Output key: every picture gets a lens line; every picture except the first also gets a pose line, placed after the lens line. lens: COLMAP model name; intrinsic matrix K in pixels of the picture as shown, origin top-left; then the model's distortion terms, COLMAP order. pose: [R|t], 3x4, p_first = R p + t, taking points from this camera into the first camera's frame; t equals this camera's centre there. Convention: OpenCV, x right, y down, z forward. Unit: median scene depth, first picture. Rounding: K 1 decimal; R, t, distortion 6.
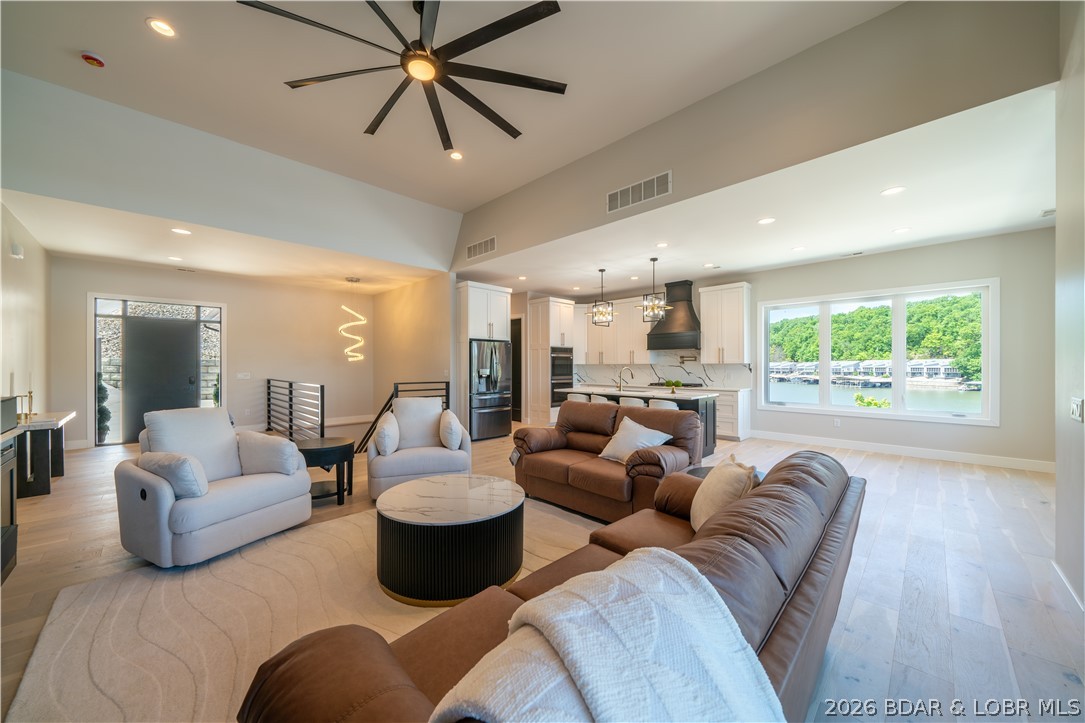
lens RADIAL K [[388.4, 0, 541.3], [0, 388.4, 362.0], [0, 0, 1]] dist [-0.003082, -0.000173]
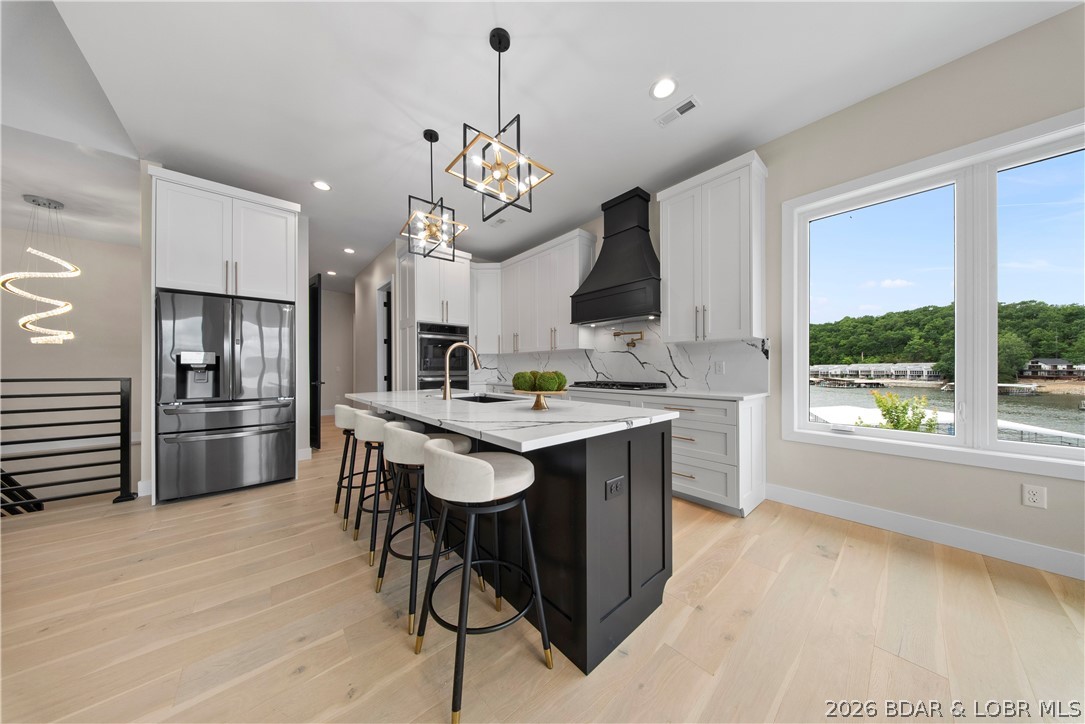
lens RADIAL K [[319.7, 0, 546.0], [0, 319.7, 364.8], [0, 0, 1]] dist [0.001122, -0.000027]
pose [[0.998005, -0.002264, -0.063098, 0.286579], [0.001976, 0.999987, -0.004614, 0.033944], [0.063108, 0.004481, 0.997997, 0.572275]]
